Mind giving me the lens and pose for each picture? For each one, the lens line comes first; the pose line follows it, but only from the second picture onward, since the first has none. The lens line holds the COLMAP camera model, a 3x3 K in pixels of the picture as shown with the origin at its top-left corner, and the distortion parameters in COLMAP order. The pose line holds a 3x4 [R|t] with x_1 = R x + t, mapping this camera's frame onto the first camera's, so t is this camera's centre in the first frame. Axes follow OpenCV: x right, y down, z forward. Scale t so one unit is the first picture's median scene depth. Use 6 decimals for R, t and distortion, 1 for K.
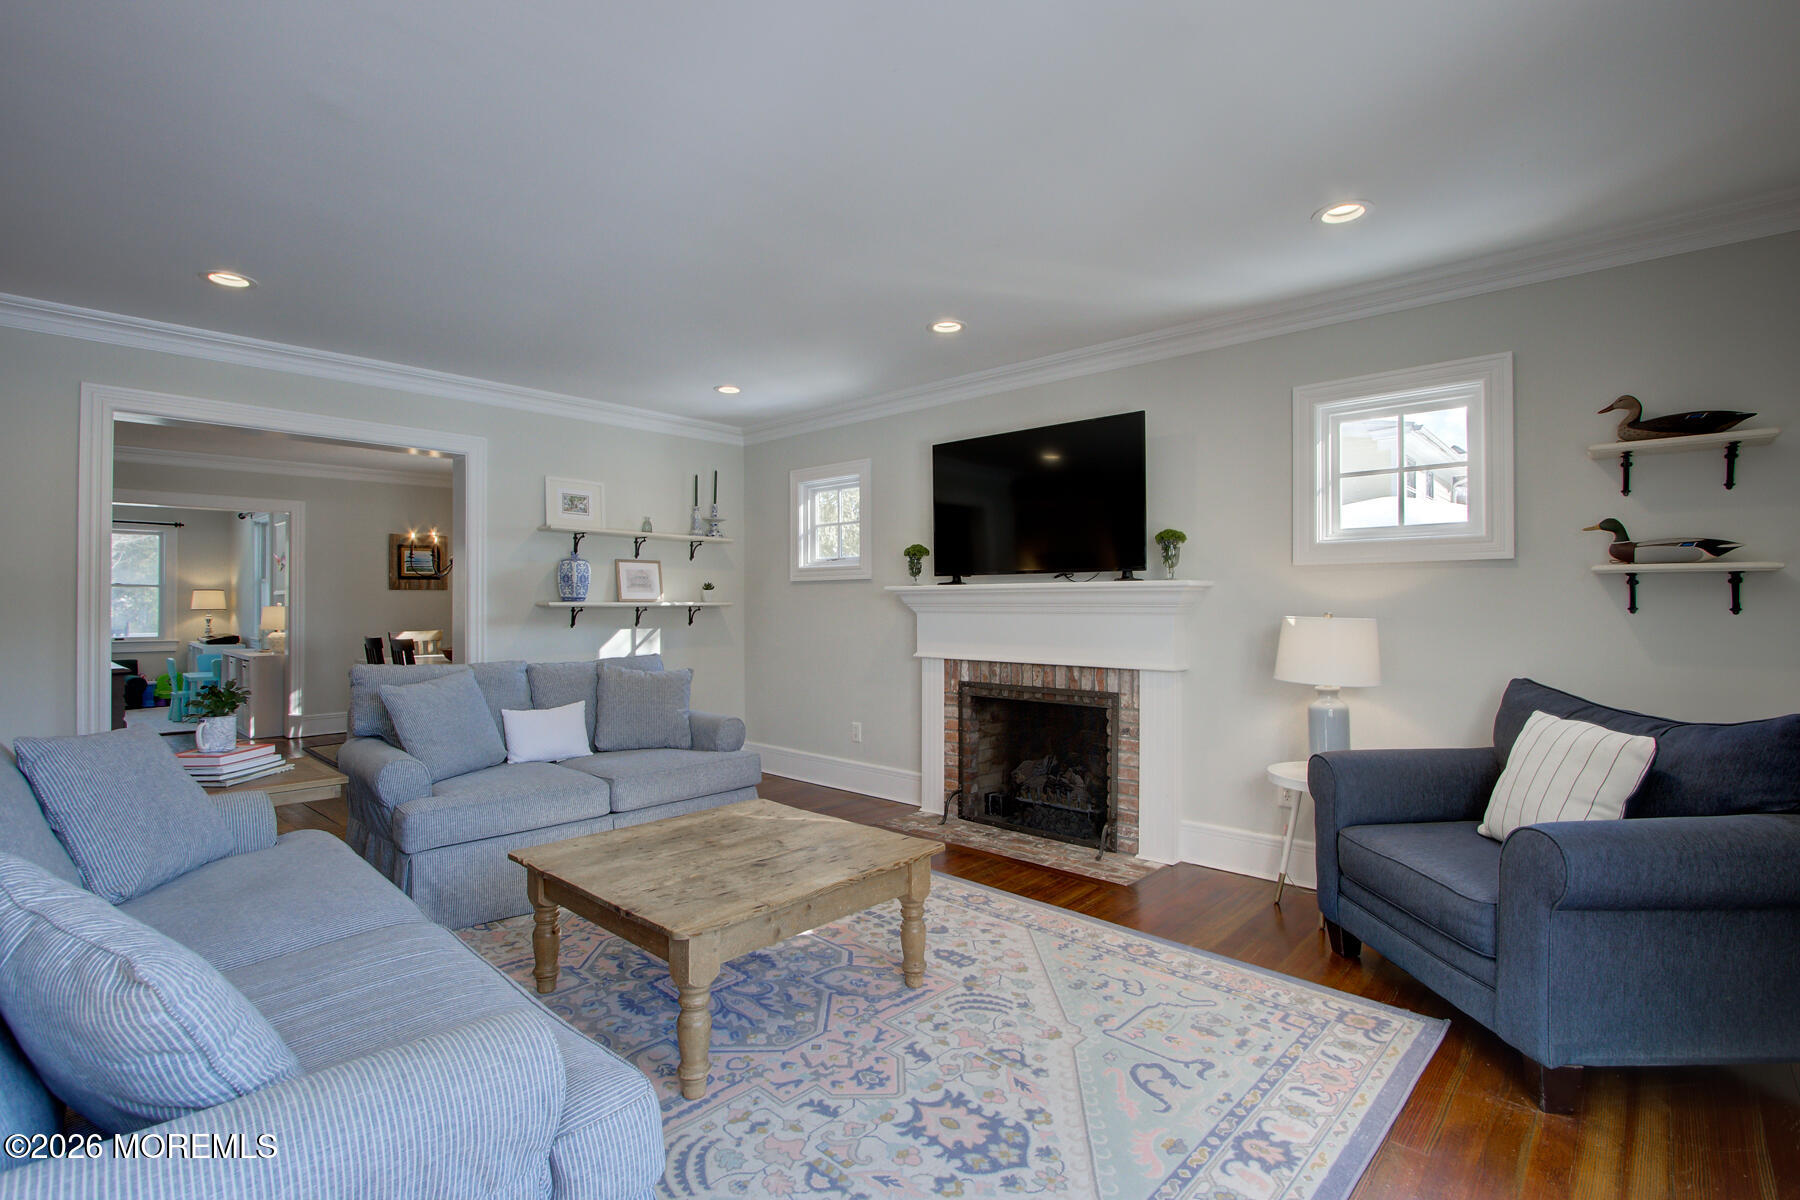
lens RADIAL K [[822.7, 0, 882.9], [0, 822.7, 603.8], [0, 0, 1]] dist [-0.015839, 0.000600]
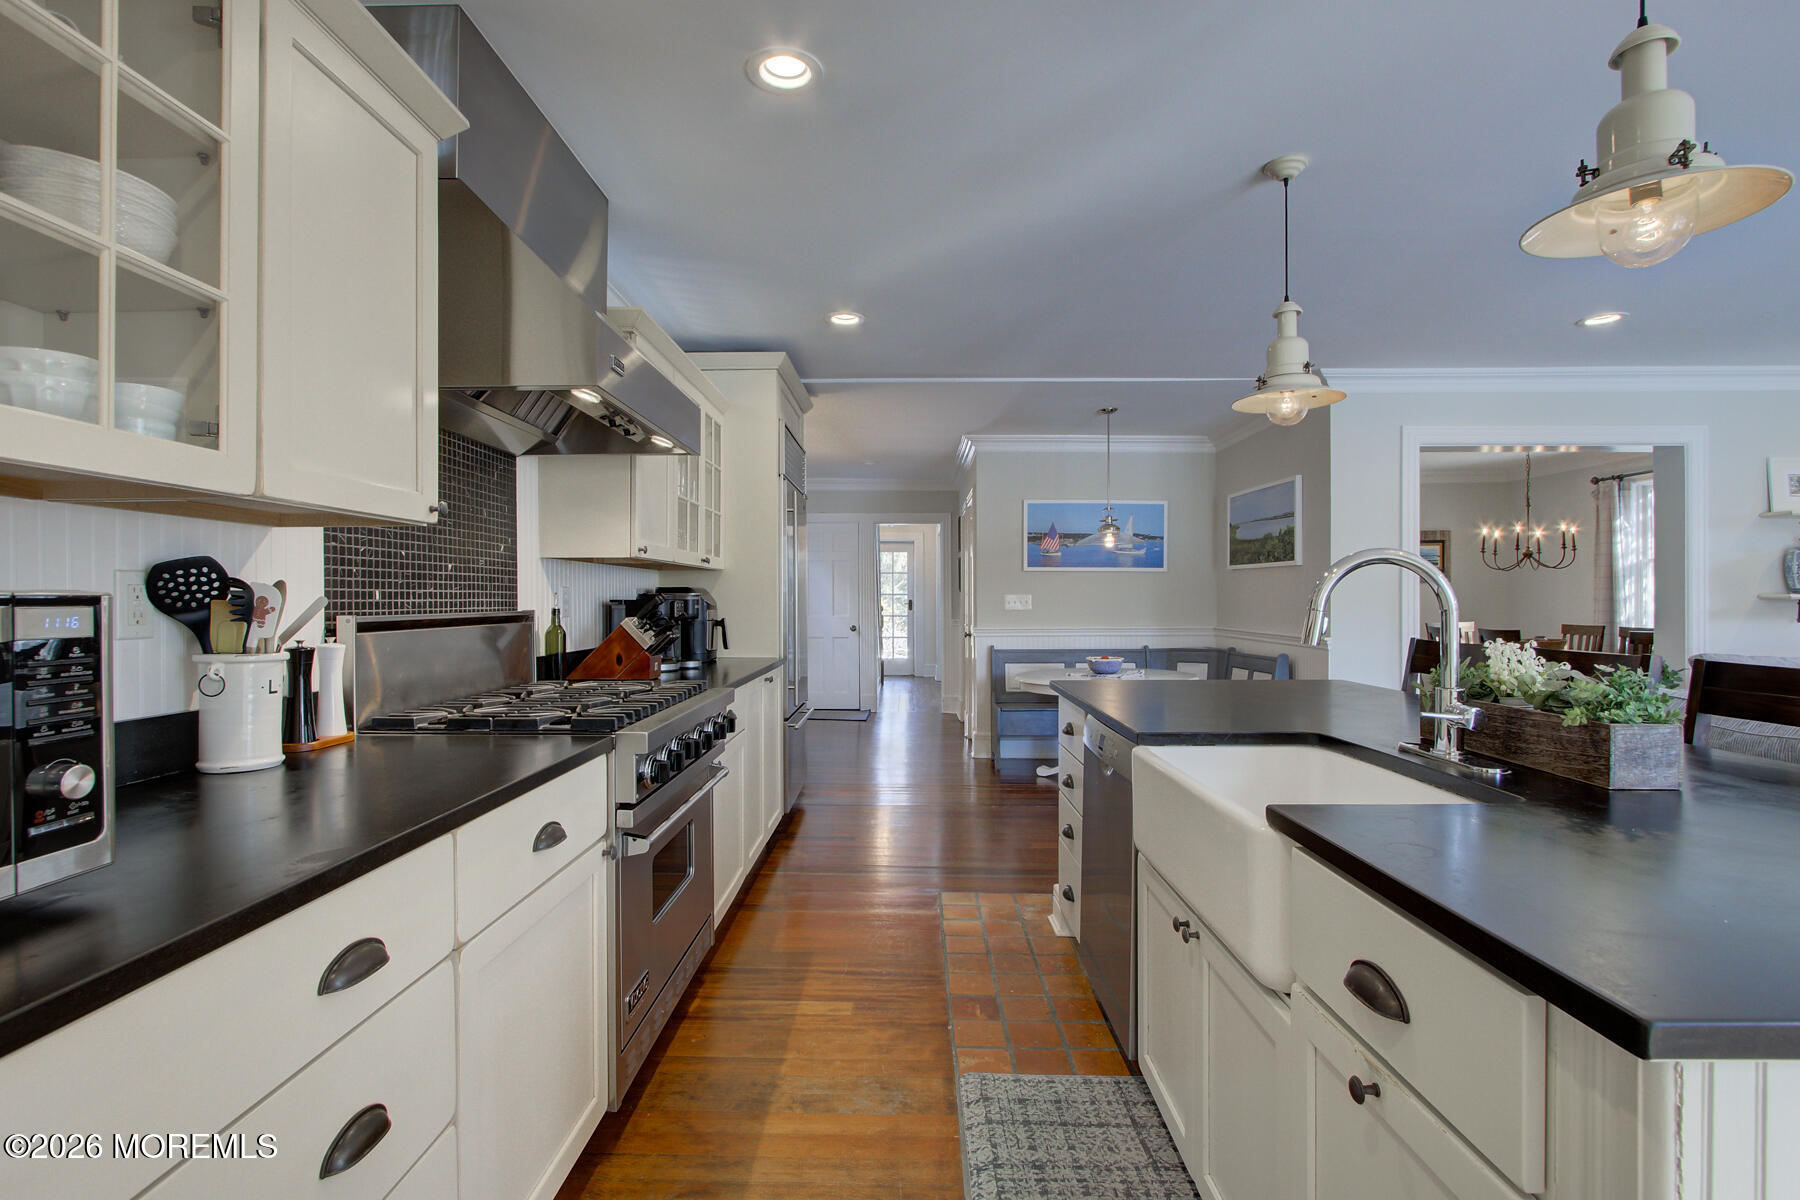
lens RADIAL K [[822.7, 0, 901.9], [0, 822.7, 602.9], [0, 0, 1]] dist [-0.015839, 0.000600]
pose [[0.666984, 0.001901, -0.745070, -0.449511], [0.003554, 0.999977, 0.005732, 0.000251], [0.745064, -0.006471, 0.666962, -0.385024]]
